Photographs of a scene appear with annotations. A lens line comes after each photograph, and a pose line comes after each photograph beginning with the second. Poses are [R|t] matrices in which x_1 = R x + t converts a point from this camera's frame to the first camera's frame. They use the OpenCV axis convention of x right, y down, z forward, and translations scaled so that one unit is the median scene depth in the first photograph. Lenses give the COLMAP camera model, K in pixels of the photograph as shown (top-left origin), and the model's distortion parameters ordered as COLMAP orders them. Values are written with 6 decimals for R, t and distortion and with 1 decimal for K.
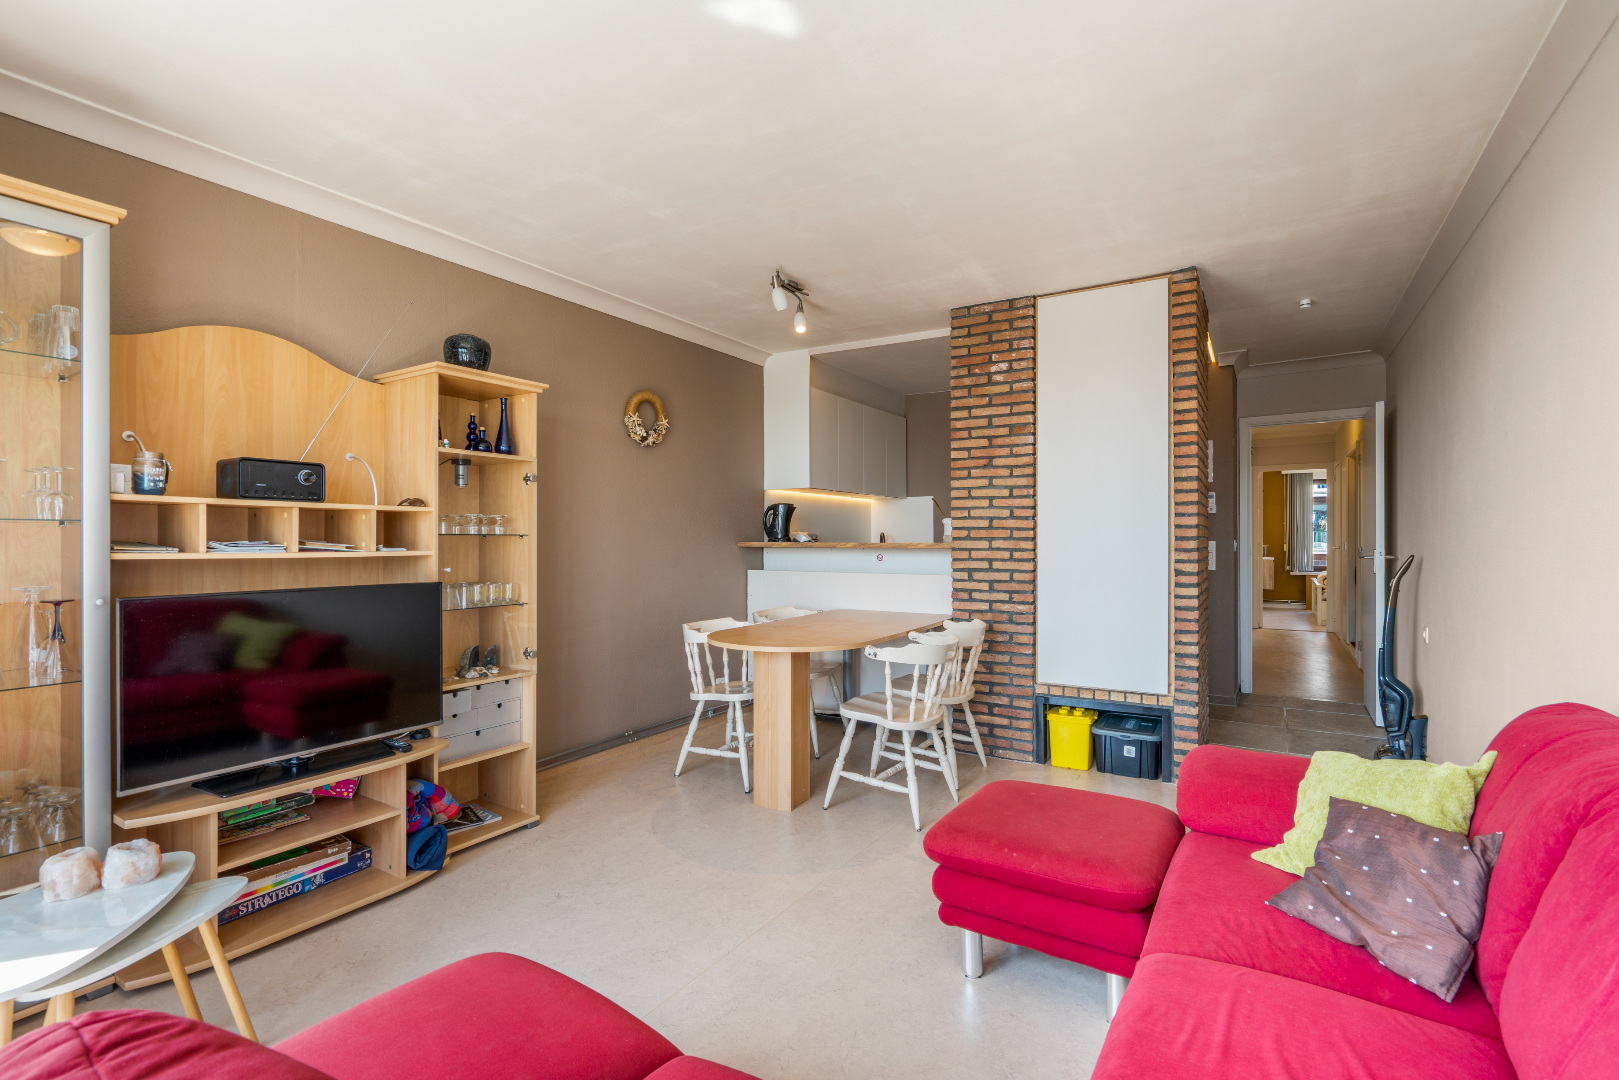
lens RADIAL K [[747.3, 0, 809.5], [0, 747.3, 540.0], [0, 0, 1]] dist [-0.000490, 0.000512]
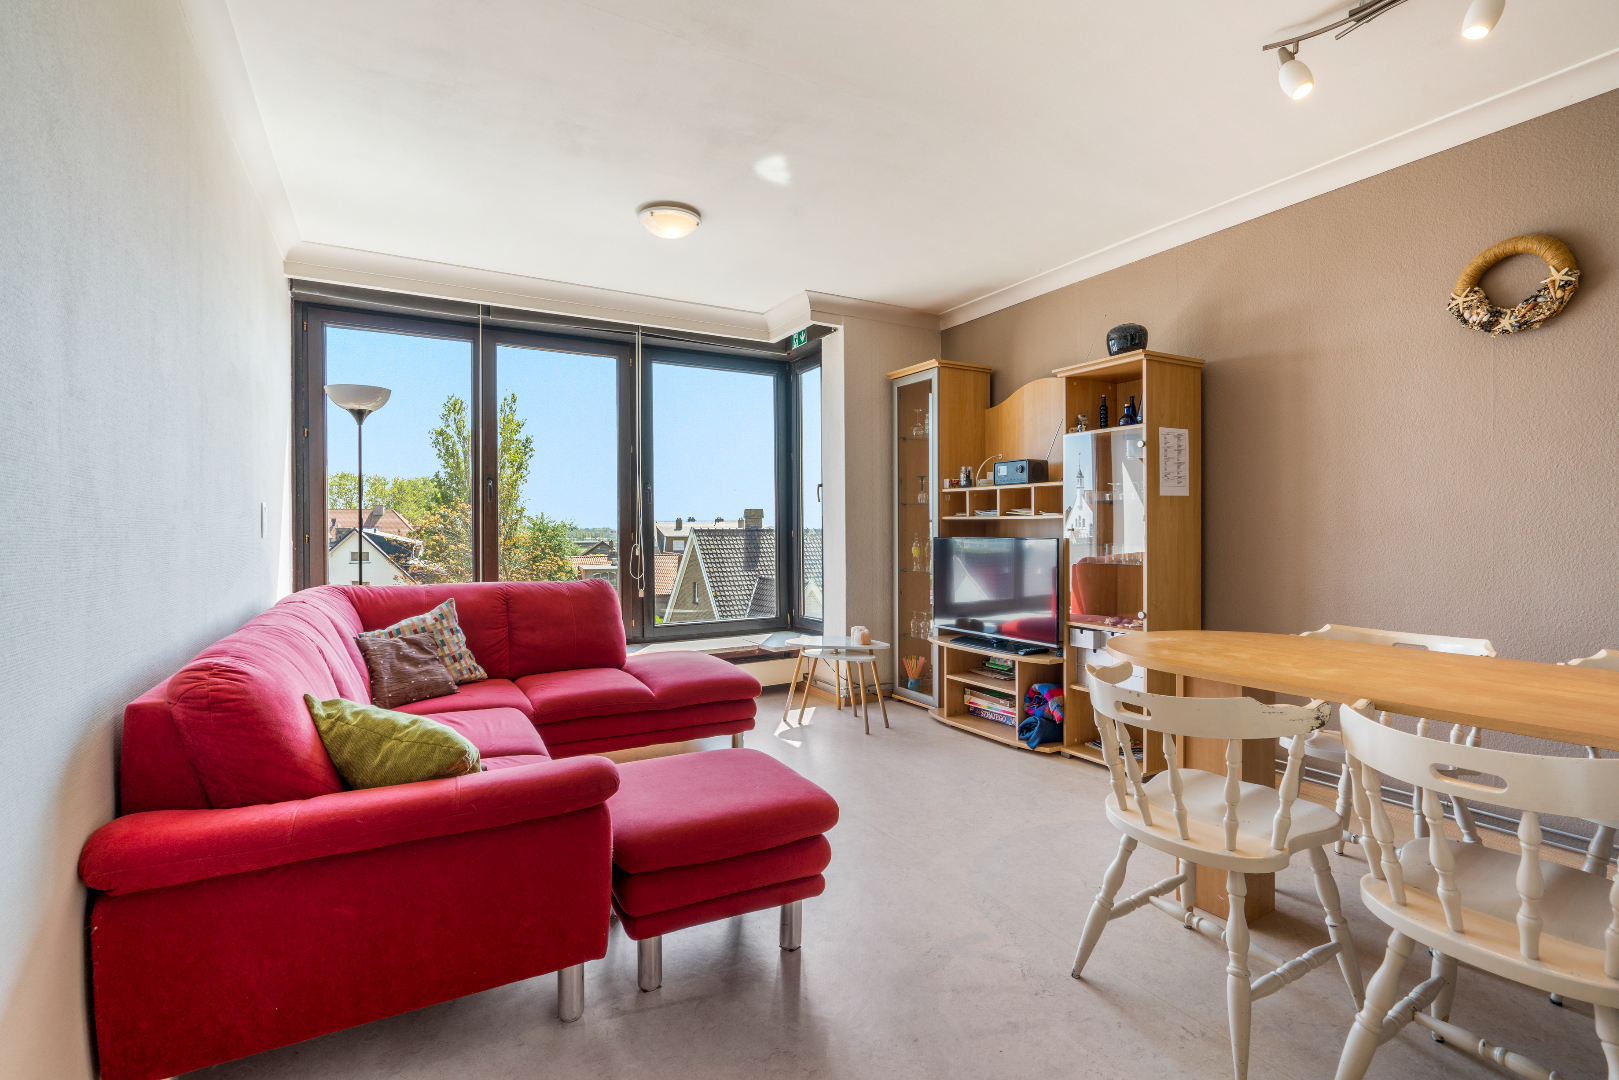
lens RADIAL K [[747.3, 0, 809.5], [0, 747.3, 540.0], [0, 0, 1]] dist [-0.000490, 0.000512]
pose [[-0.482391, 0.013822, -0.875847, 0.578907], [0.000354, 0.999878, 0.015584, 0.026261], [0.875956, 0.007208, -0.482337, 0.844830]]
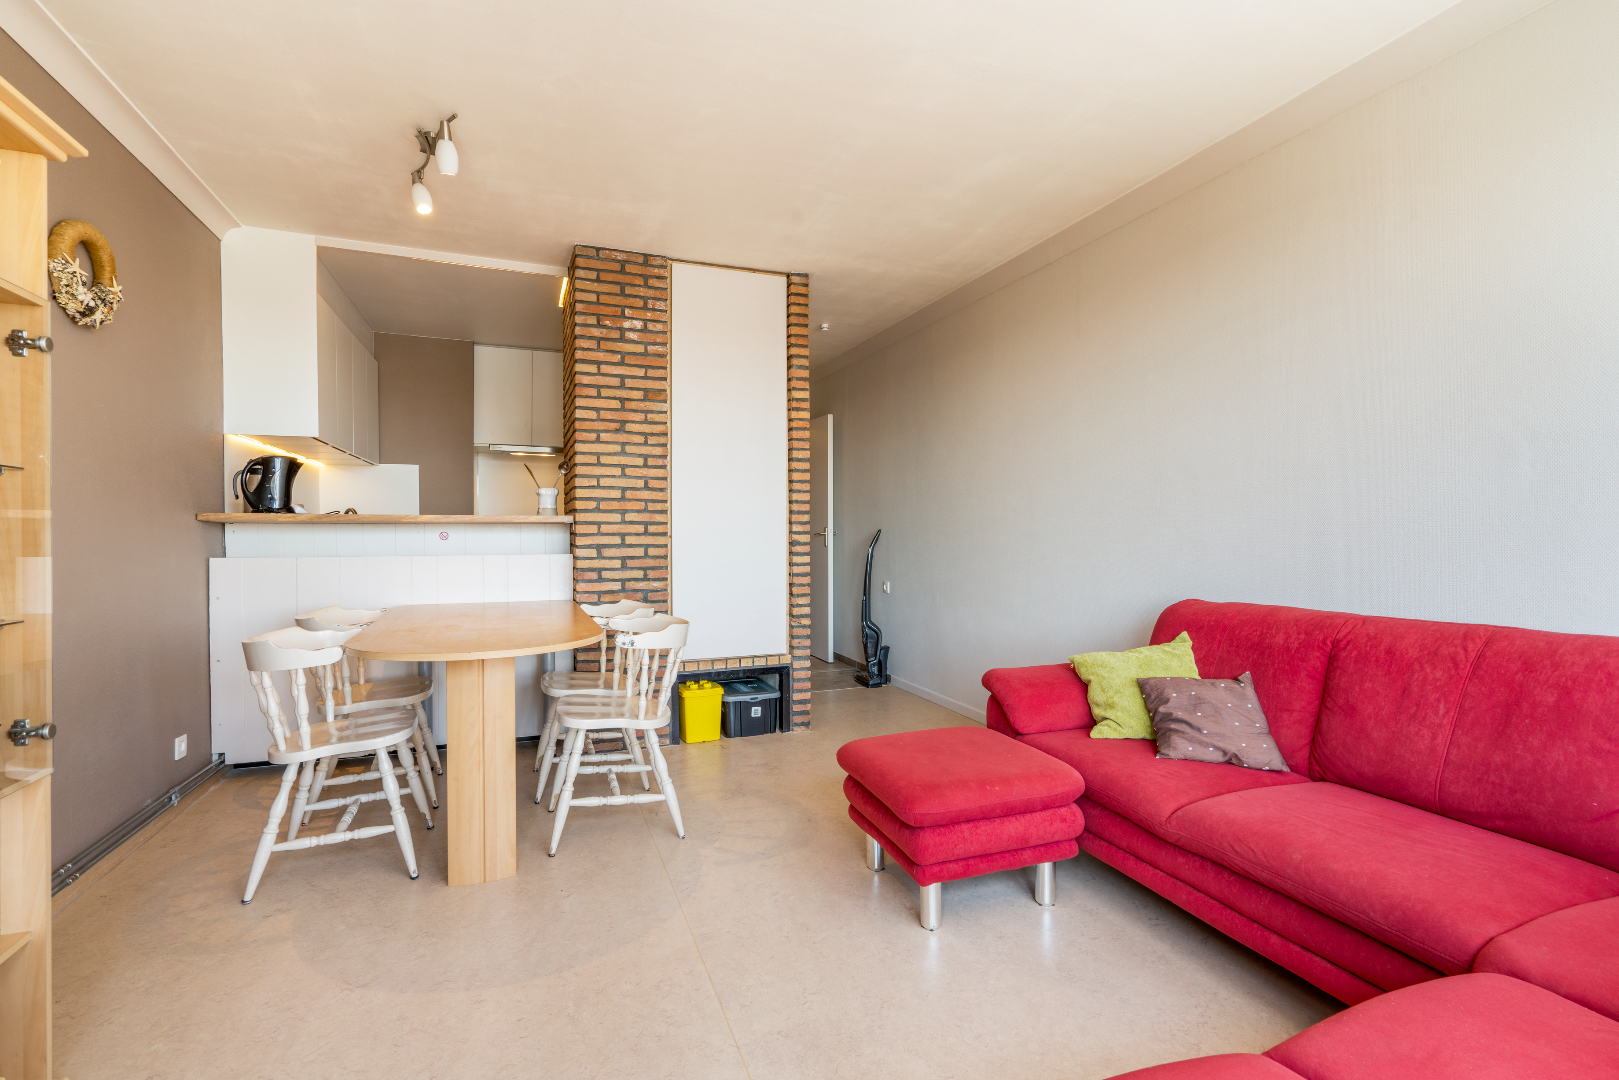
lens RADIAL K [[747.3, 0, 809.5], [0, 747.3, 540.0], [0, 0, 1]] dist [-0.000490, 0.000512]
pose [[0.606422, -0.008181, 0.795101, -0.347554], [0.002712, 0.999963, 0.008221, 0.026832], [-0.795138, -0.002829, 0.606422, 0.271651]]
